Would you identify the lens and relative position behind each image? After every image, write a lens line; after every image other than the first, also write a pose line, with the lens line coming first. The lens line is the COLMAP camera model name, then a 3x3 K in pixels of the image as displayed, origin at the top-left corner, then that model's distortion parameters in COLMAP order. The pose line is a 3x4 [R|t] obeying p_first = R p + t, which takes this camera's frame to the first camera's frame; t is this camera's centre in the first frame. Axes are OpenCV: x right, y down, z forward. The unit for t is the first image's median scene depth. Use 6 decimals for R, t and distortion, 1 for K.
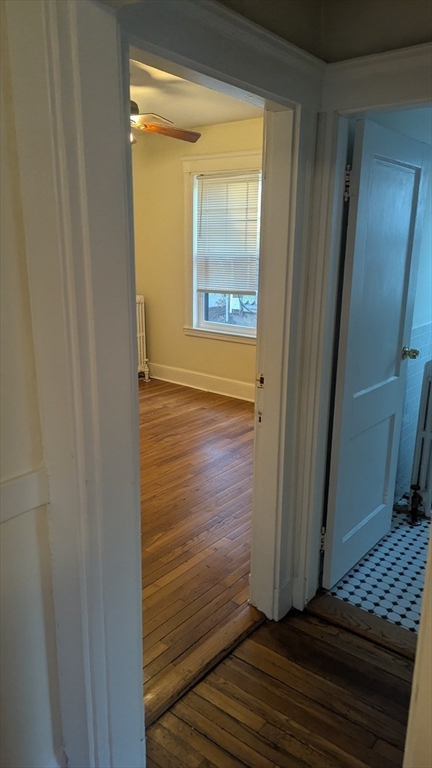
lens RADIAL K [[545.7, 0, 221.9], [0, 545.7, 386.9], [0, 0, 1]] dist [0.067884, -0.064163]
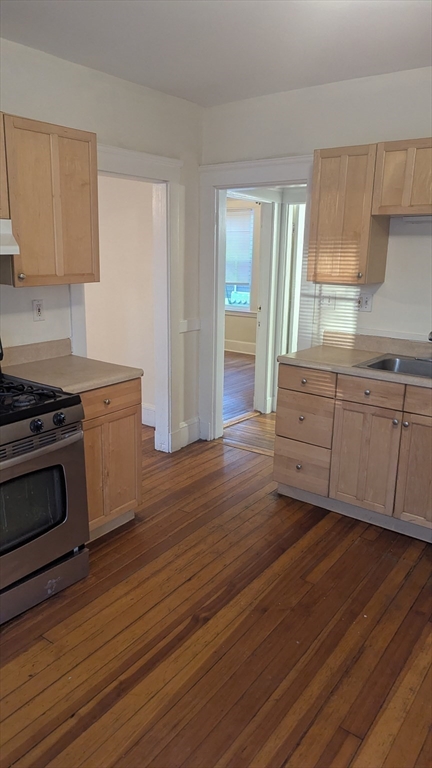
lens RADIAL K [[533.5, 0, 210.3], [0, 533.5, 375.8], [0, 0, 1]] dist [0.055732, -0.059215]
pose [[0.999921, -0.008033, 0.009671, -0.069029], [0.008304, 0.999564, -0.028350, 0.140249], [-0.009439, 0.028428, 0.999551, -0.544256]]
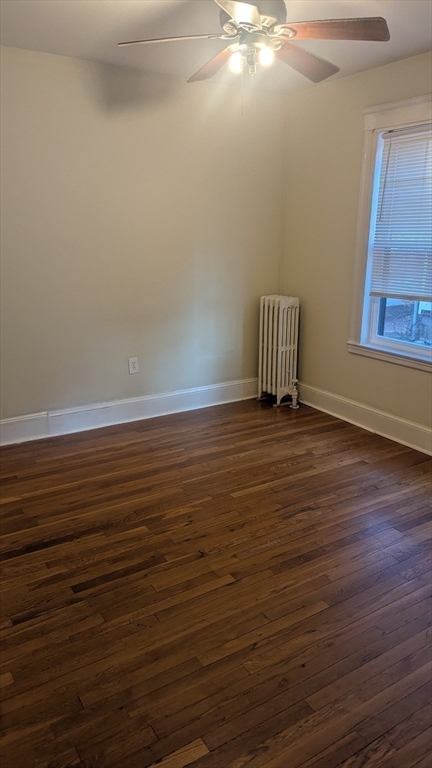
lens RADIAL K [[552.7, 0, 220.5], [0, 552.7, 369.1], [0, 0, 1]] dist [0.072891, -0.071610]
pose [[0.946128, 0.077221, -0.314451, 0.007086], [-0.082286, 0.996605, -0.002842, -0.062667], [0.313164, 0.028564, 0.949270, 0.260386]]
